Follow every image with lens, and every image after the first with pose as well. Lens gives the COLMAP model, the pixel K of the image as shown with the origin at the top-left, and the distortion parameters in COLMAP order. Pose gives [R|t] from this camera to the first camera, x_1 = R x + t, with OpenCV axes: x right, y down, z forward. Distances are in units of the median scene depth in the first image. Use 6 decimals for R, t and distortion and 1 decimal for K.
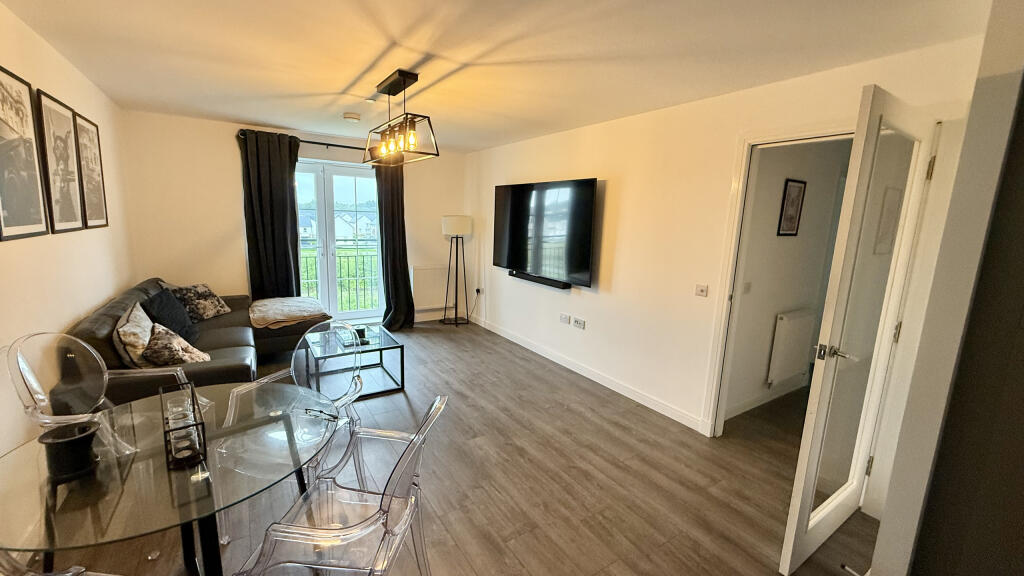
lens RADIAL K [[407.1, 0, 510.0], [0, 407.1, 285.6], [0, 0, 1]] dist [-0.000942, 0.000438]
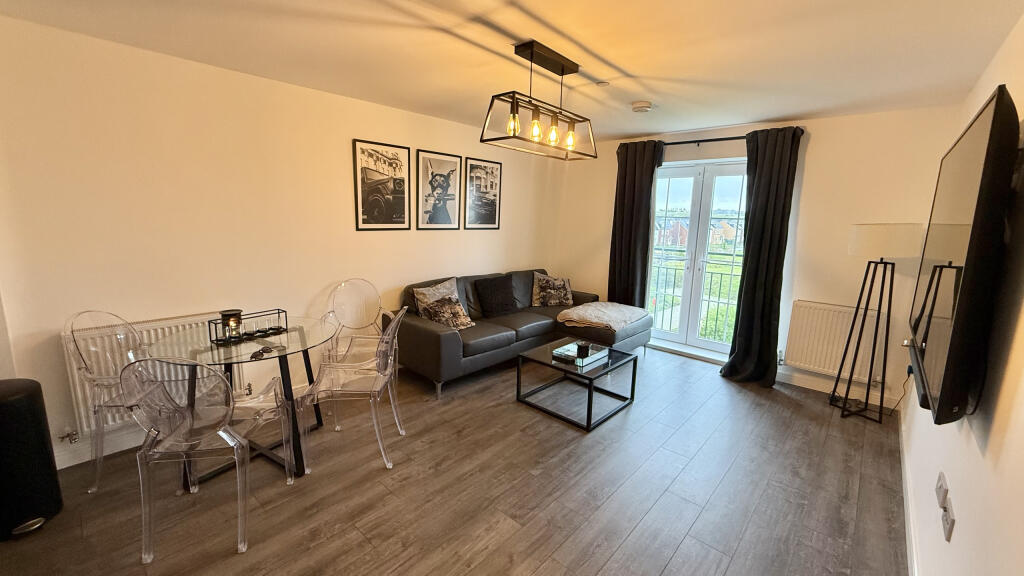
lens RADIAL K [[407.1, 0, 507.6], [0, 407.1, 285.4], [0, 0, 1]] dist [-0.000942, 0.000438]
pose [[0.241191, 0.137393, -0.960703, 0.546036], [-0.175128, 0.979838, 0.096162, -0.100898], [0.954546, 0.145053, 0.260389, 0.734667]]
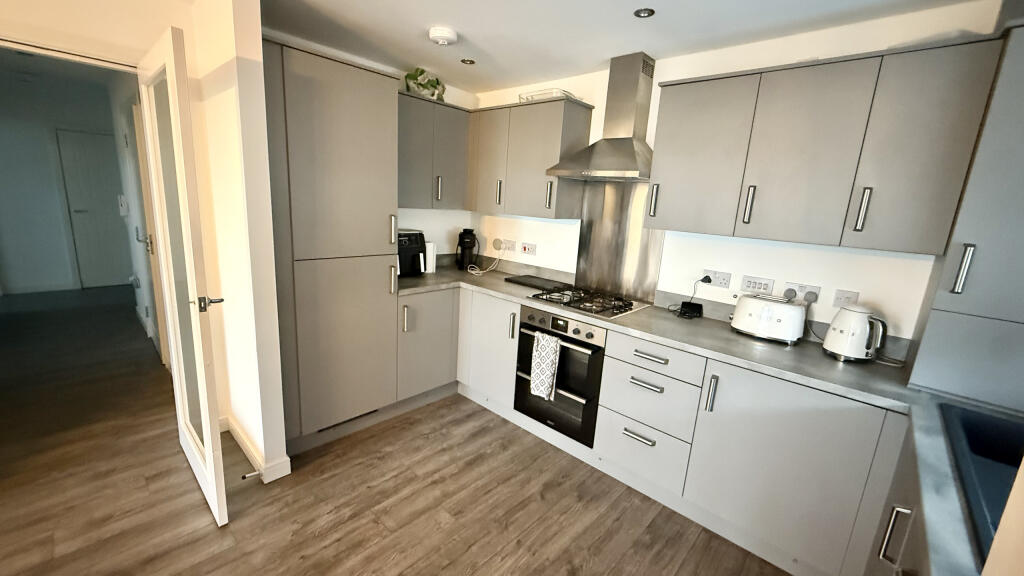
lens RADIAL K [[407.1, 0, 505.9], [0, 407.1, 288.9], [0, 0, 1]] dist [-0.000942, 0.000438]
pose [[-0.221661, -0.259027, 0.940091, -0.267413], [0.089866, 0.954544, 0.284199, -0.164970], [-0.970974, 0.147478, -0.188307, 0.927939]]
